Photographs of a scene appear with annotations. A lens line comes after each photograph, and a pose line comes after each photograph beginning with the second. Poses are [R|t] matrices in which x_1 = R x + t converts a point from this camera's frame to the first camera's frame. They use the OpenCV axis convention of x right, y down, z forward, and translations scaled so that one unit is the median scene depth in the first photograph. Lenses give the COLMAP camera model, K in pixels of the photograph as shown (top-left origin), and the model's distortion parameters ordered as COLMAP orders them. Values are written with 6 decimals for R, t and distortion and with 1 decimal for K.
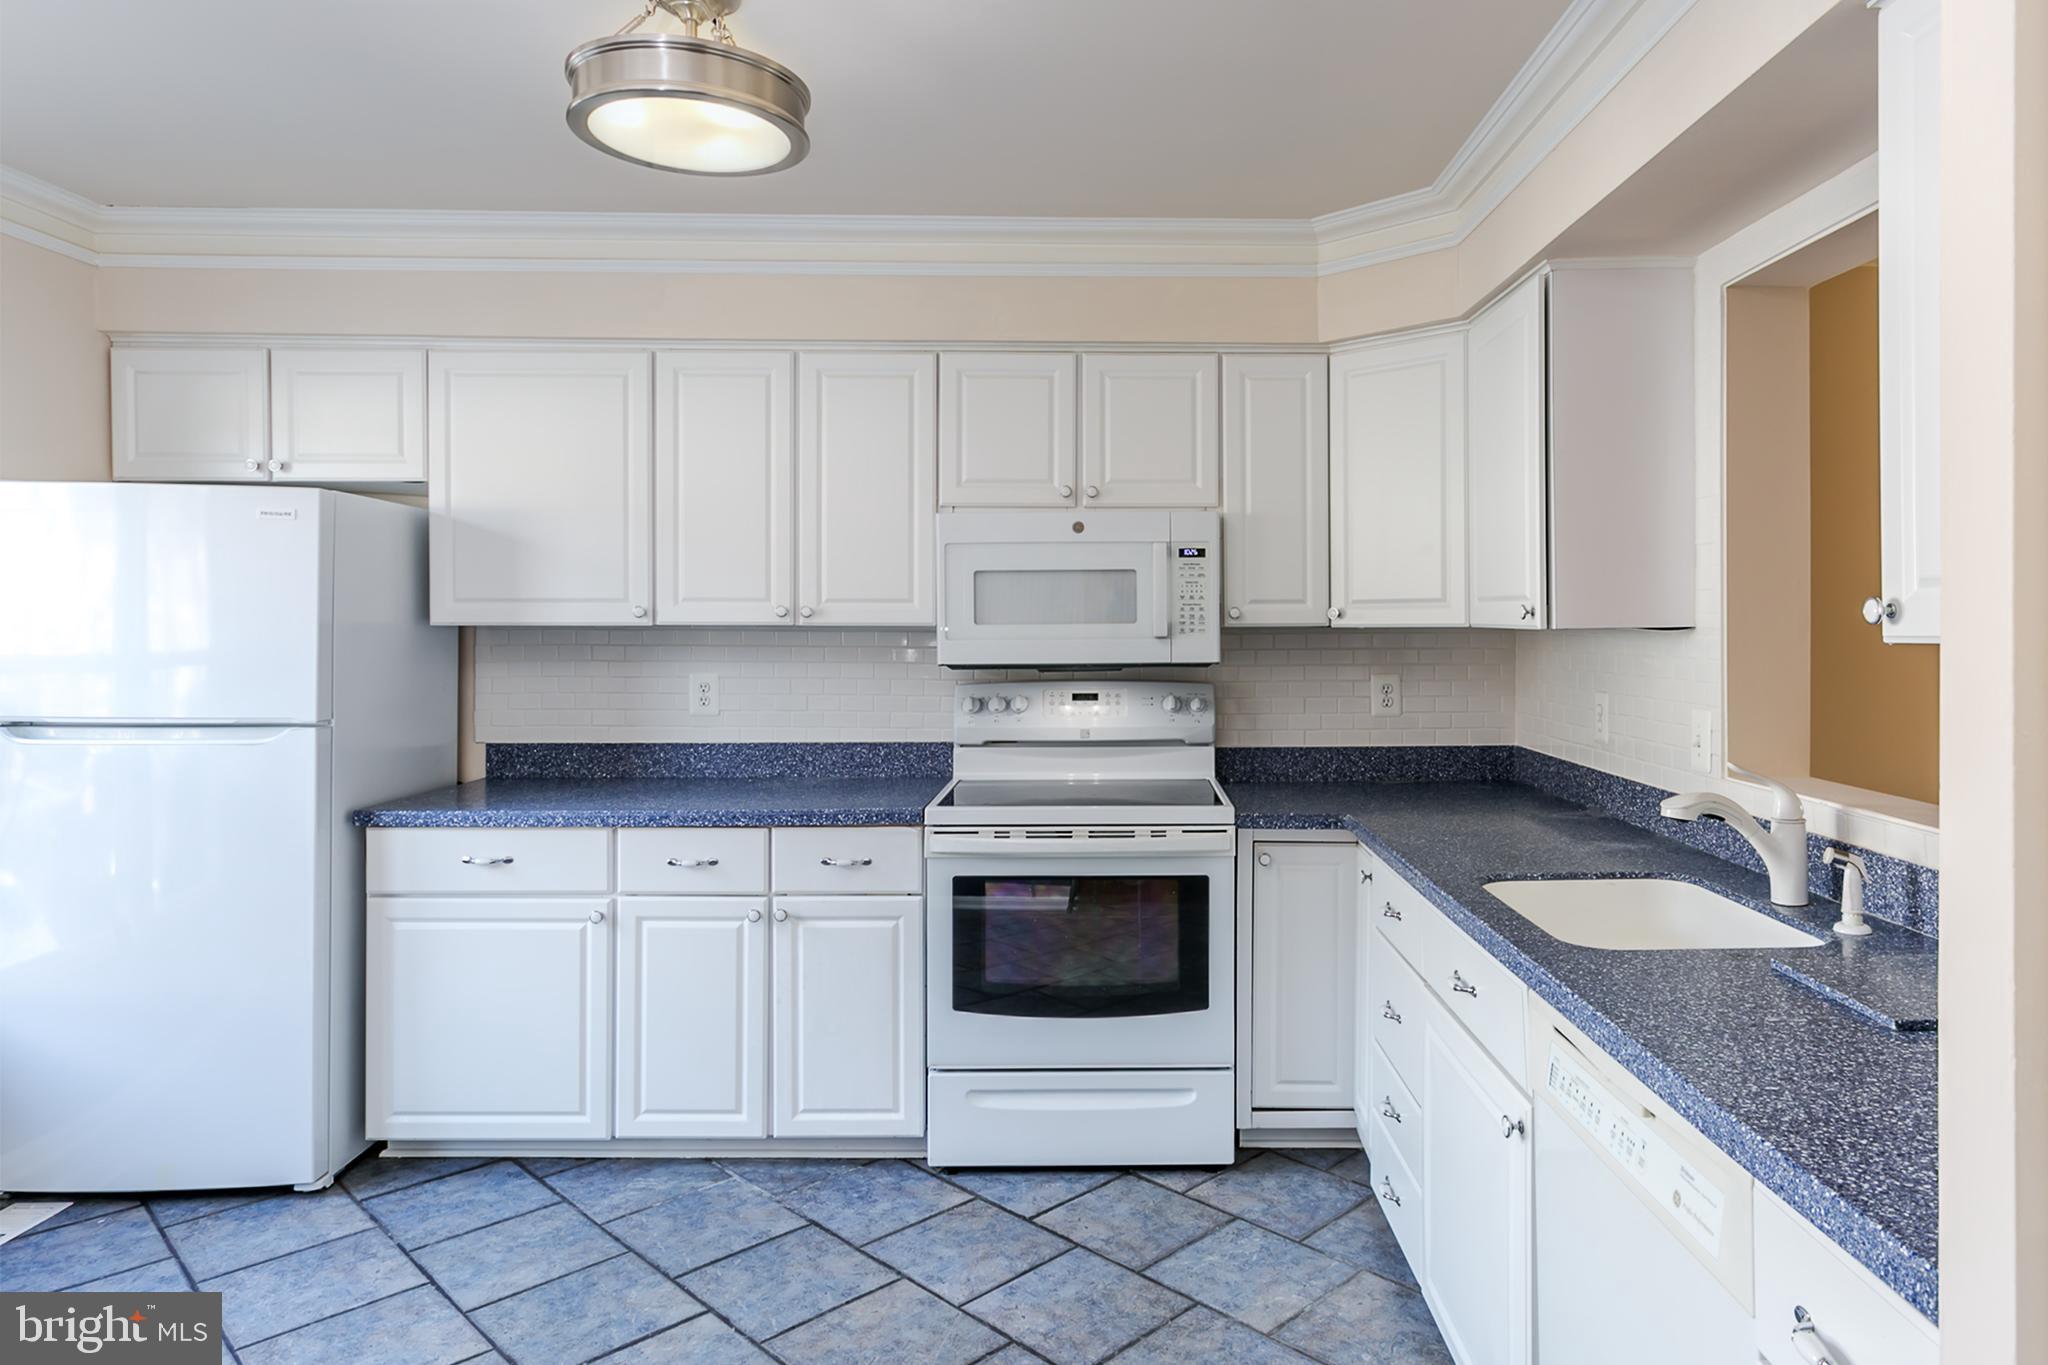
lens RADIAL K [[1227.5, 0, 1031.7], [0, 1227.5, 627.2], [0, 0, 1]] dist [0.008382, 0.000904]
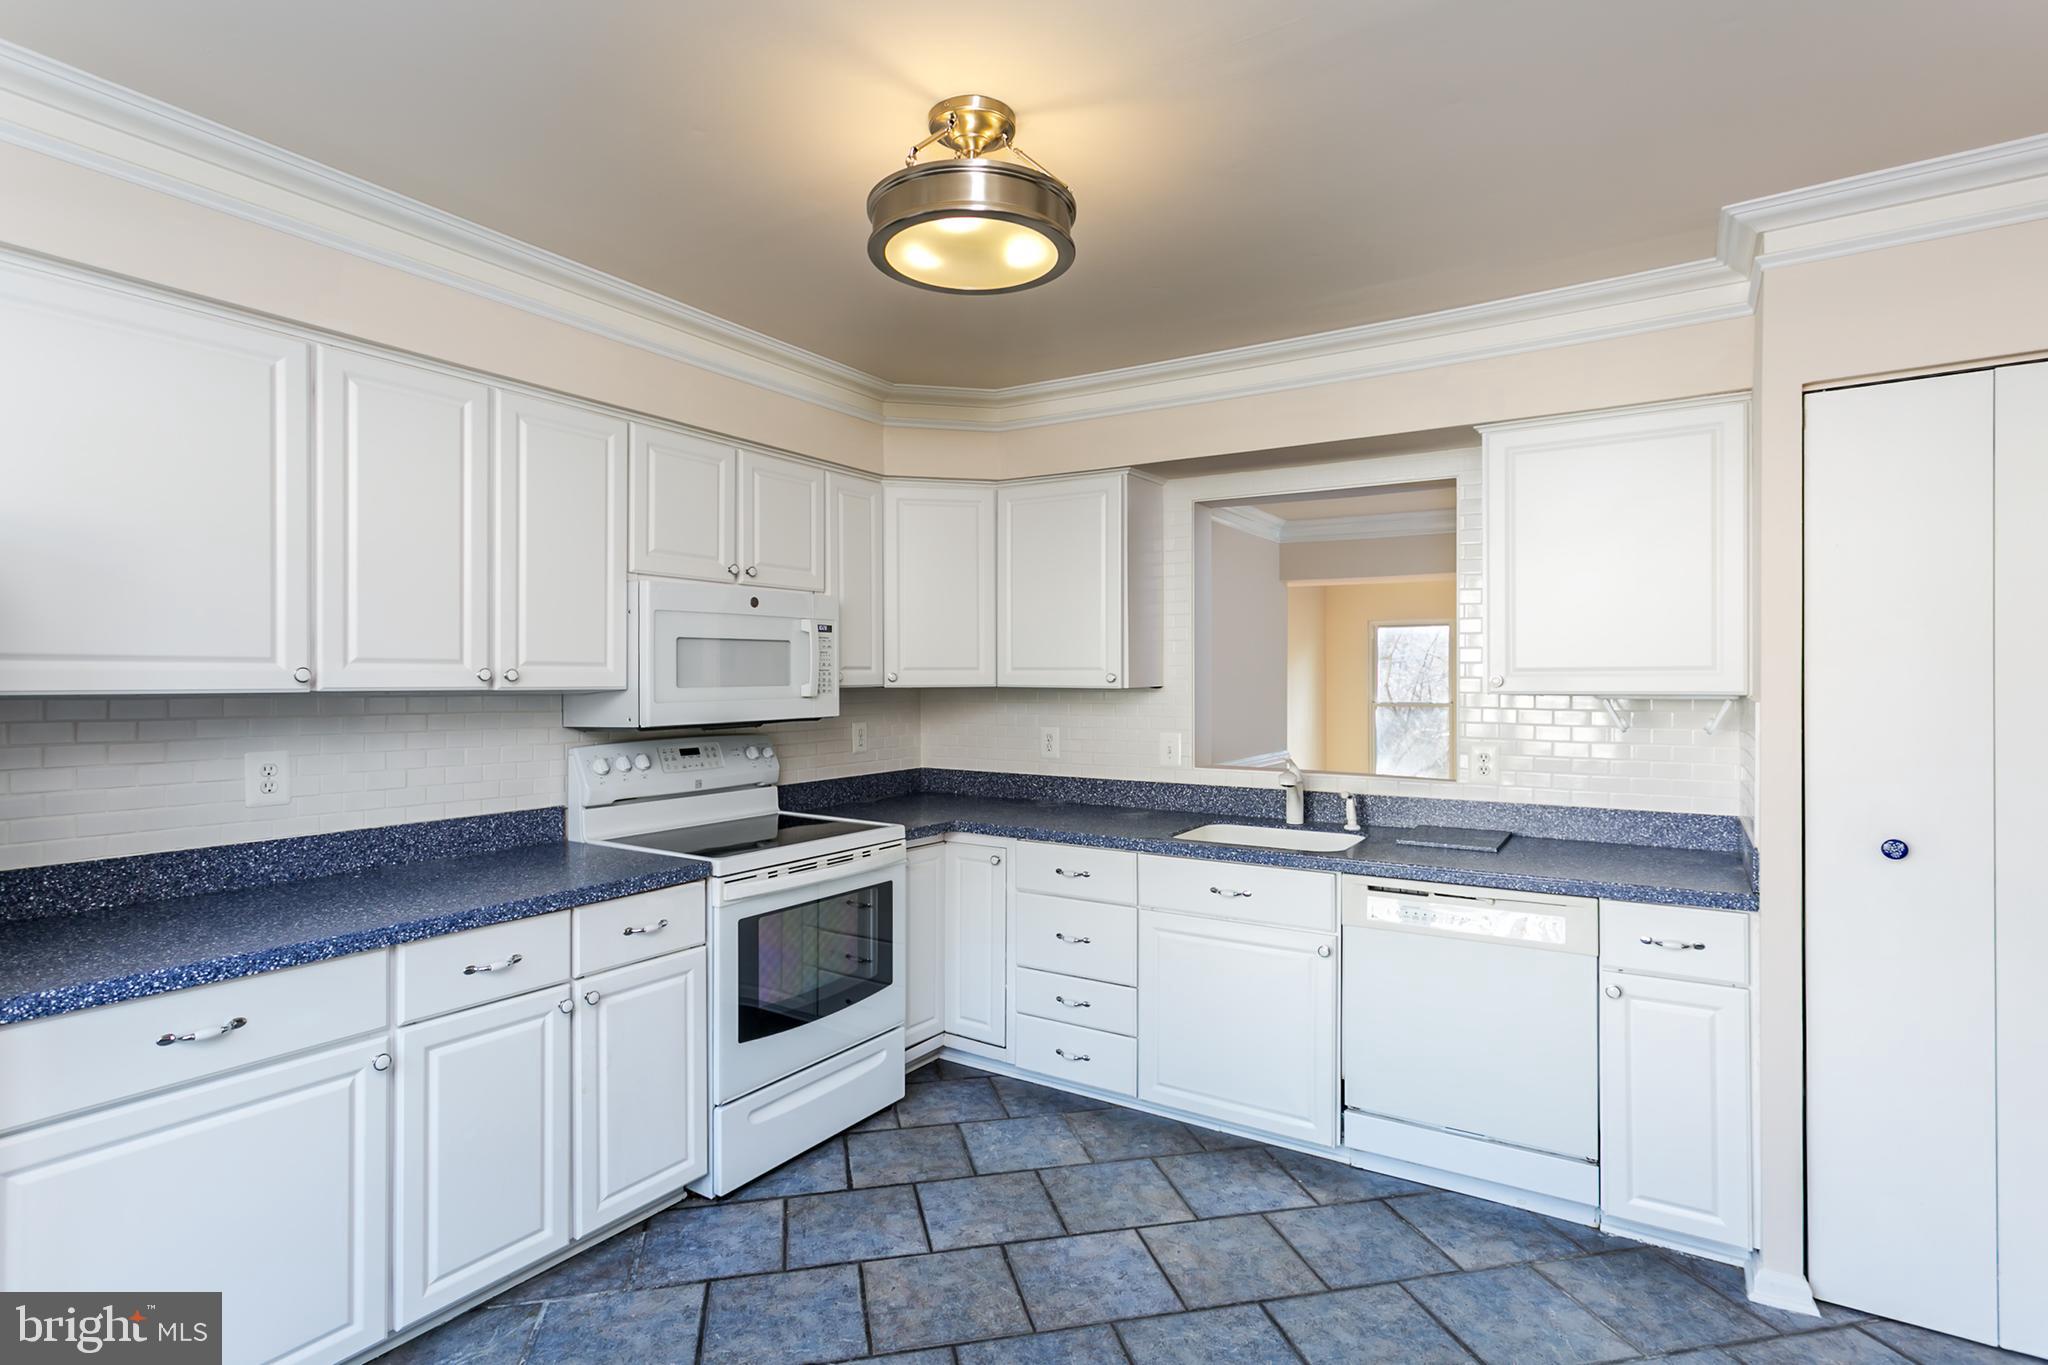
lens RADIAL K [[999.4, 0, 1031.2], [0, 999.4, 674.5], [0, 0, 1]] dist [-0.000065, 0.000990]
pose [[0.559836, 0.001870, 0.828602, -0.644476], [0.004463, 0.999976, -0.005272, -0.008373], [-0.828592, 0.006649, 0.559814, 0.286505]]
